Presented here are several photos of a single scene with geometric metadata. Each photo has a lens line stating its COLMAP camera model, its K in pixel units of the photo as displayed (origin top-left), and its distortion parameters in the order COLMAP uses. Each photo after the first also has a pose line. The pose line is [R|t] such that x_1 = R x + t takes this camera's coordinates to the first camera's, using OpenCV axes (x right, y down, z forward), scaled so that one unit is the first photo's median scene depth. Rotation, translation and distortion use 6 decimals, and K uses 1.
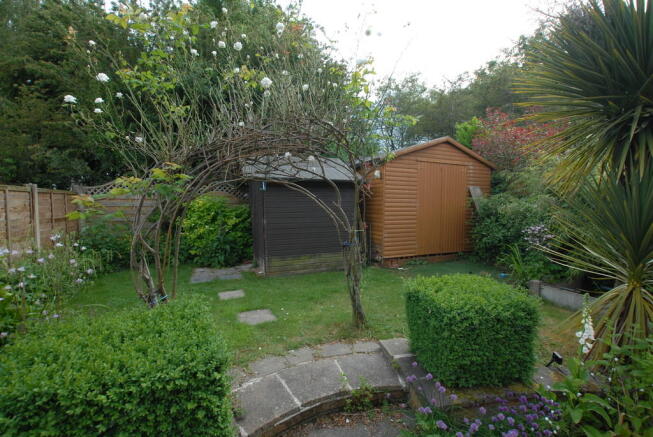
lens RADIAL K [[291.1, 0, 327.3], [0, 291.1, 216.7], [0, 0, 1]] dist [-0.014195, -0.000339]
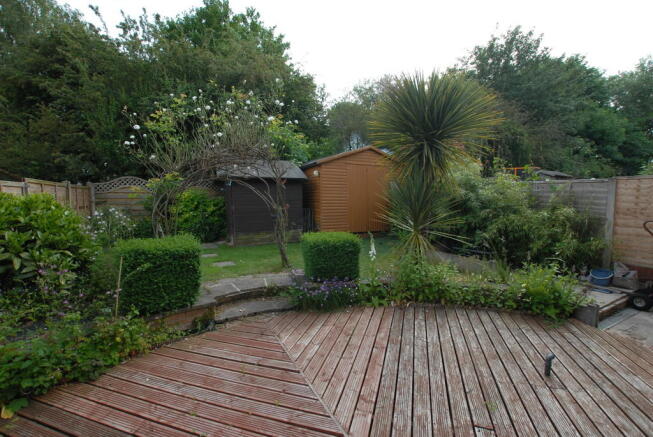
lens RADIAL K [[291.1, 0, 324.9], [0, 291.1, 214.9], [0, 0, 1]] dist [-0.014195, -0.000339]
pose [[0.999130, -0.006232, 0.041236, 0.196256], [0.005860, 0.999941, 0.009123, 0.048531], [-0.041290, -0.008874, 0.999108, -0.488242]]
